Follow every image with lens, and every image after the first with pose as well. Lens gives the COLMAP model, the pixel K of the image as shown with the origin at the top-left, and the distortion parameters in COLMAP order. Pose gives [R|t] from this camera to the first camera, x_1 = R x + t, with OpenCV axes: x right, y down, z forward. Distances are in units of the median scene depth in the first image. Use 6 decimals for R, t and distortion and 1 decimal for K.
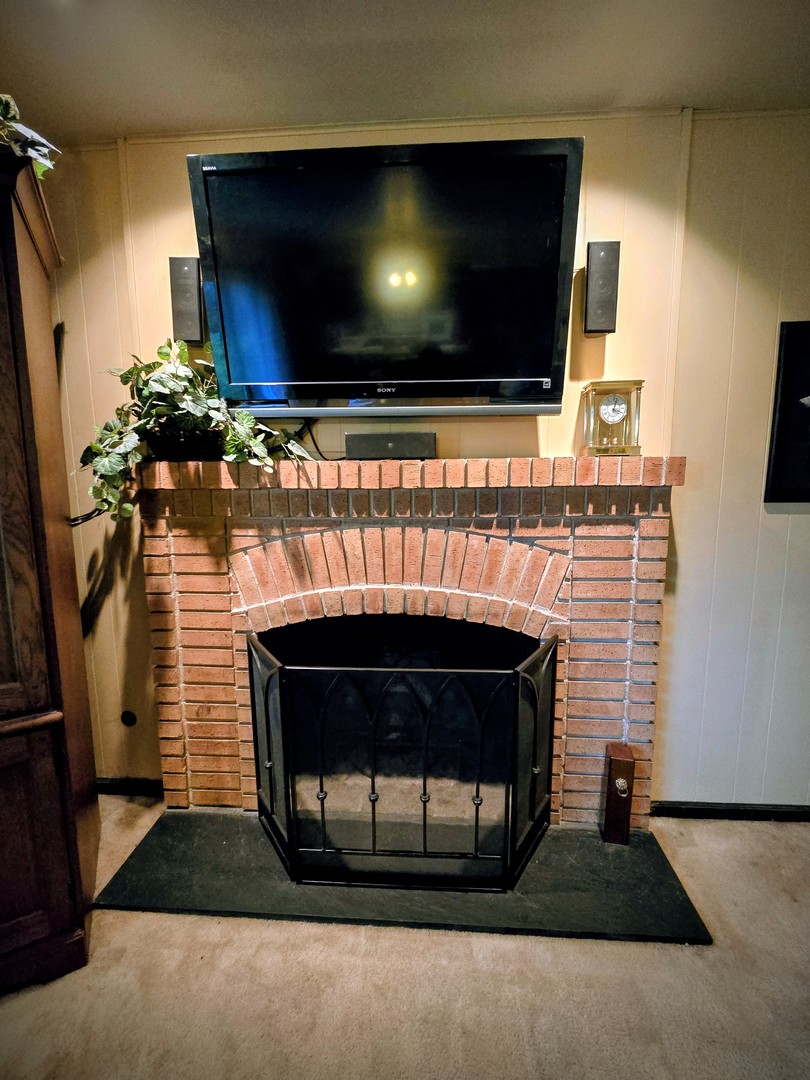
lens RADIAL K [[449.3, 0, 399.5], [0, 449.3, 539.1], [0, 0, 1]] dist [-0.001555, -0.000558]
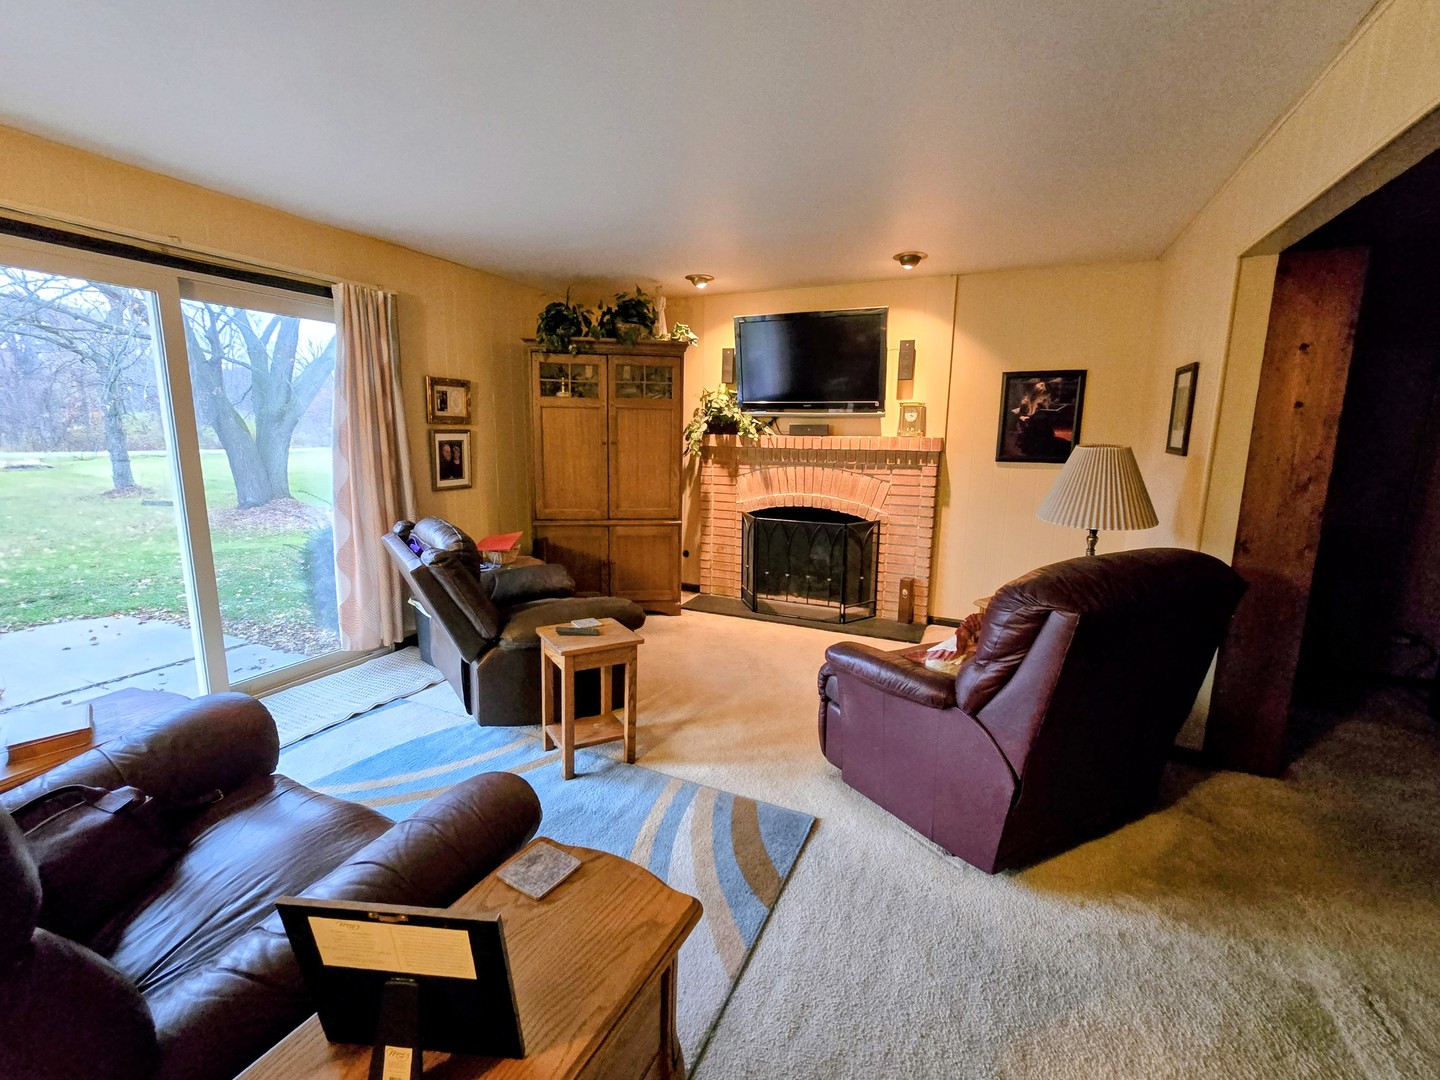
lens RADIAL K [[599.1, 0, 720.0], [0, 599.1, 540.0], [0, 0, 1]] dist [-0.001555, -0.000558]
pose [[0.934487, 0.082410, -0.346329, 0.621615], [-0.068746, 0.996300, 0.051578, 0.208826], [0.349298, -0.024390, 0.936694, -1.892210]]
